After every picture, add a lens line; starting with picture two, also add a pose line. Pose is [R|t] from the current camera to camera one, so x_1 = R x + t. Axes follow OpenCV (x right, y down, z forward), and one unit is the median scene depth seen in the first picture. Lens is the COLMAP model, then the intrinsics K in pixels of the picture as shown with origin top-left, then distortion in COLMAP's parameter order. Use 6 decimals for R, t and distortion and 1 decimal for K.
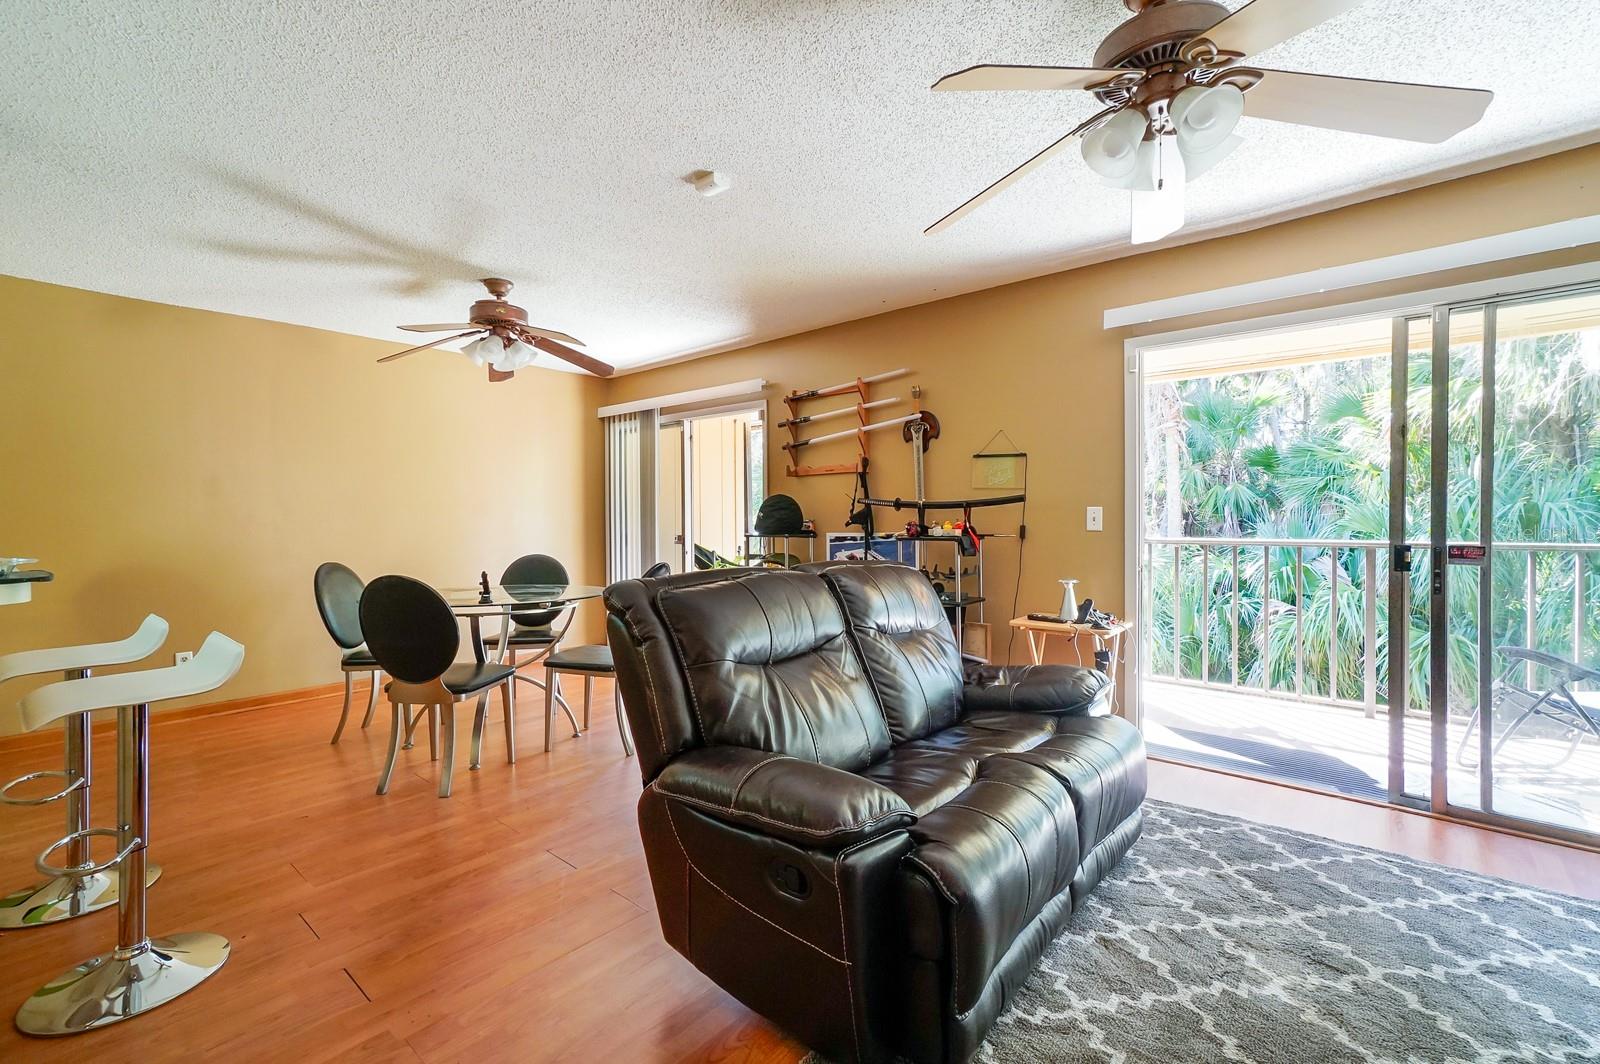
lens RADIAL K [[696.6, 0, 785.4], [0, 696.6, 518.5], [0, 0, 1]] dist [0.000790, 0.000493]
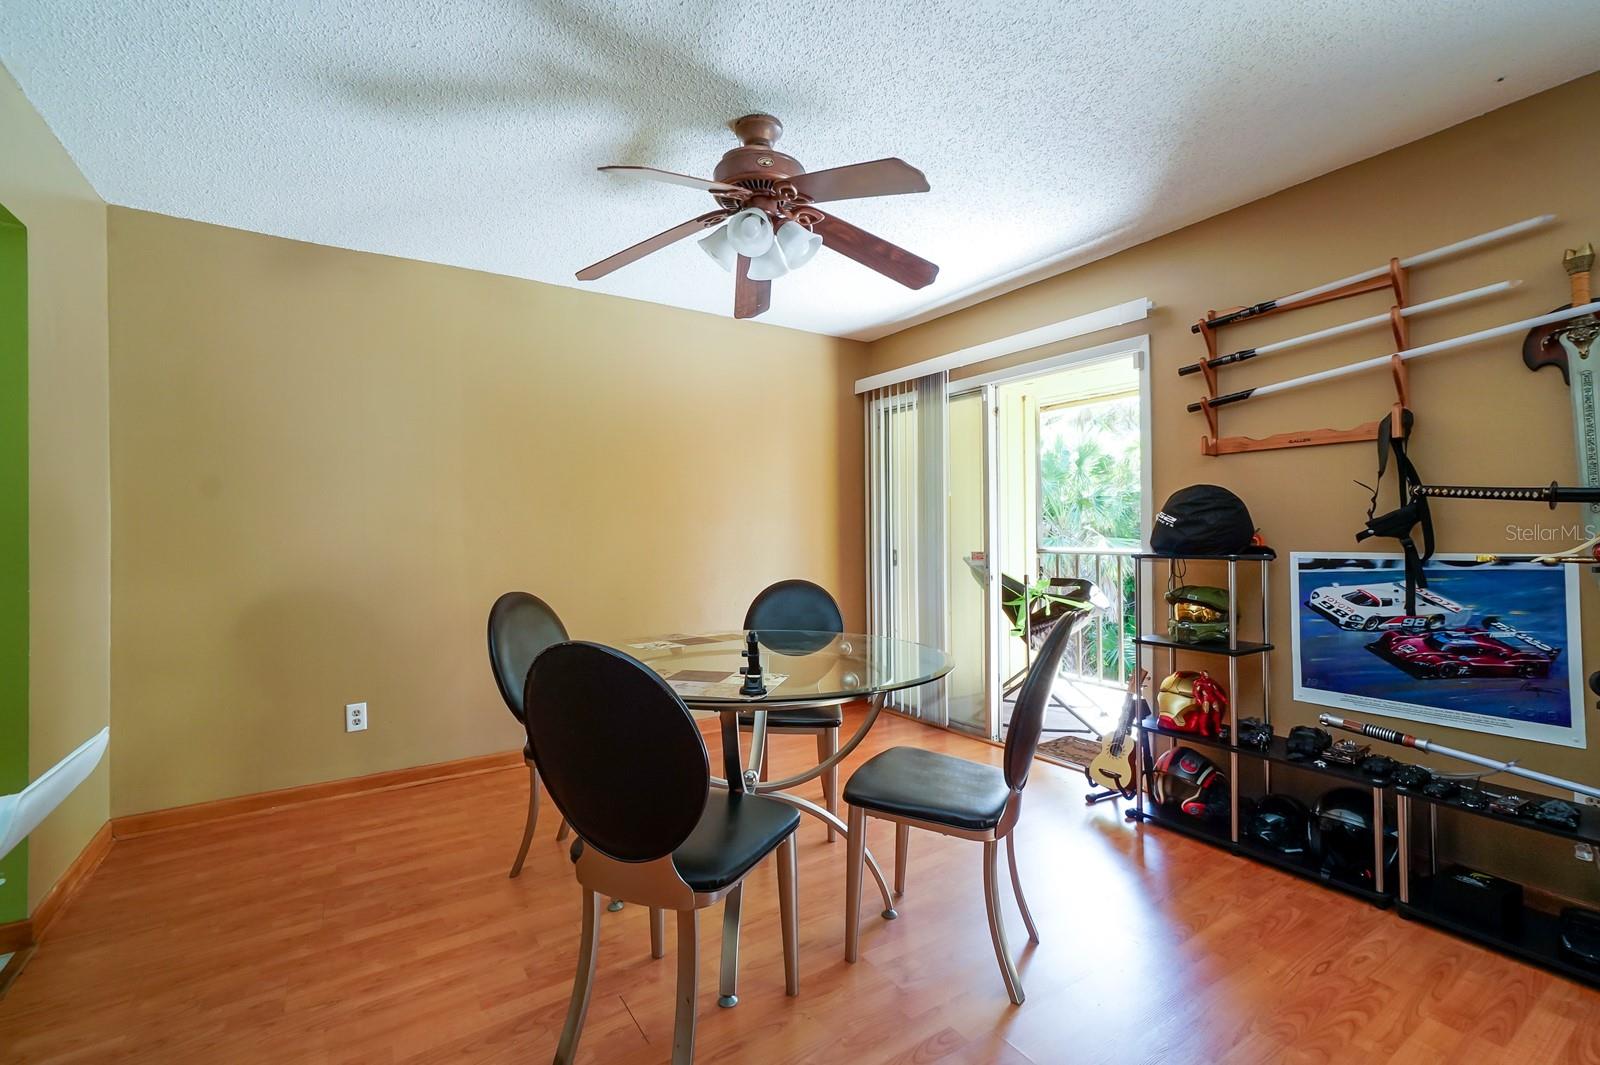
lens RADIAL K [[696.6, 0, 804.4], [0, 696.6, 529.6], [0, 0, 1]] dist [0.000790, 0.000493]
pose [[0.967600, -0.001399, -0.252483, -0.185807], [0.001039, 0.999998, -0.001557, 0.003174], [0.252485, 0.001244, 0.967600, 0.365093]]
